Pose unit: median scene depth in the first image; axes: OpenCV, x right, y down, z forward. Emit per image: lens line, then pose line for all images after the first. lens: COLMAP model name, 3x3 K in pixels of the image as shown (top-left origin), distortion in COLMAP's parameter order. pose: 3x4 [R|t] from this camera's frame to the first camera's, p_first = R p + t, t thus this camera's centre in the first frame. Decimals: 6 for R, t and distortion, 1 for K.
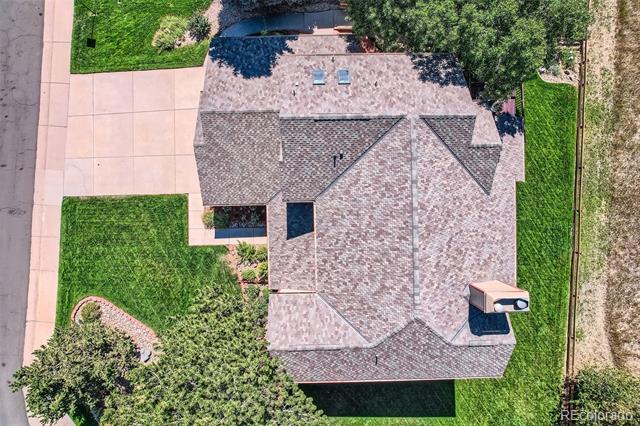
lens RADIAL K [[403.5, 0, 321.7], [0, 403.5, 212.8], [0, 0, 1]] dist [-0.078653, 0.062612]
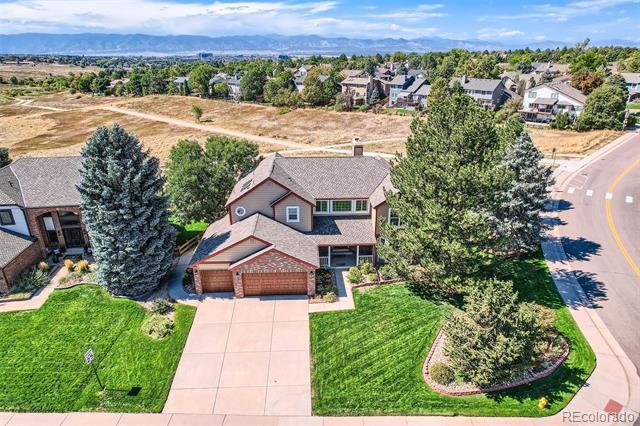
lens RADIAL K [[403.5, 0, 321.7], [0, 403.5, 212.8], [0, 0, 1]] dist [-0.078653, 0.062612]
pose [[-0.020546, -0.383182, 0.923444, -1.261418], [0.999576, -0.026919, 0.011070, -0.017377], [0.020616, 0.923280, 0.383573, 0.314007]]
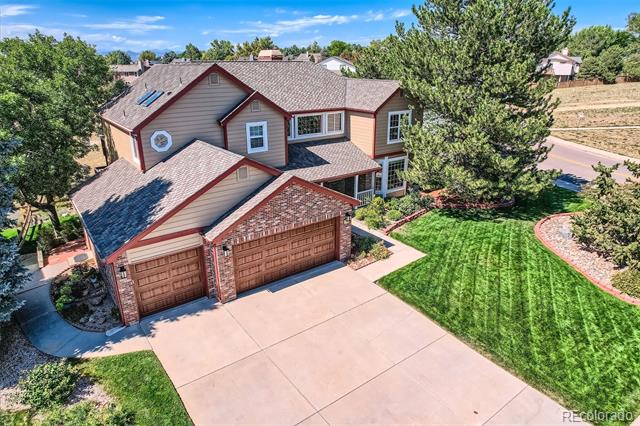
lens RADIAL K [[403.5, 0, 321.7], [0, 403.5, 212.8], [0, 0, 1]] dist [-0.078653, 0.062612]
pose [[-0.577576, -0.293735, 0.761660, -0.726605], [0.816262, -0.220434, 0.533971, -0.417385], [0.011049, 0.930123, 0.367082, 0.674115]]
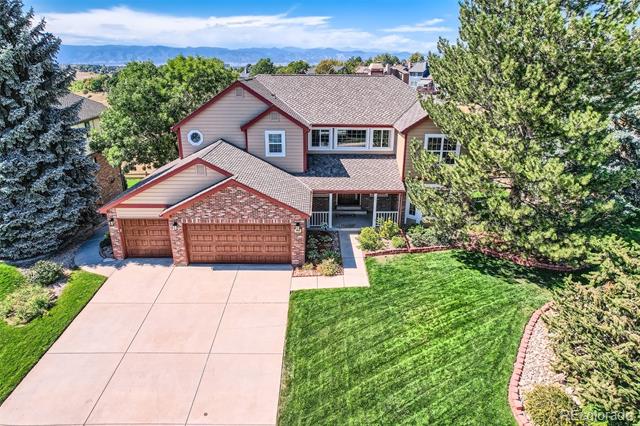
lens RADIAL K [[403.5, 0, 321.7], [0, 403.5, 212.8], [0, 0, 1]] dist [-0.078653, 0.062612]
pose [[0.016672, -0.357615, 0.933720, -0.898468], [0.999764, -0.007040, -0.020547, 0.016994], [0.013922, 0.933843, 0.357413, 0.648552]]
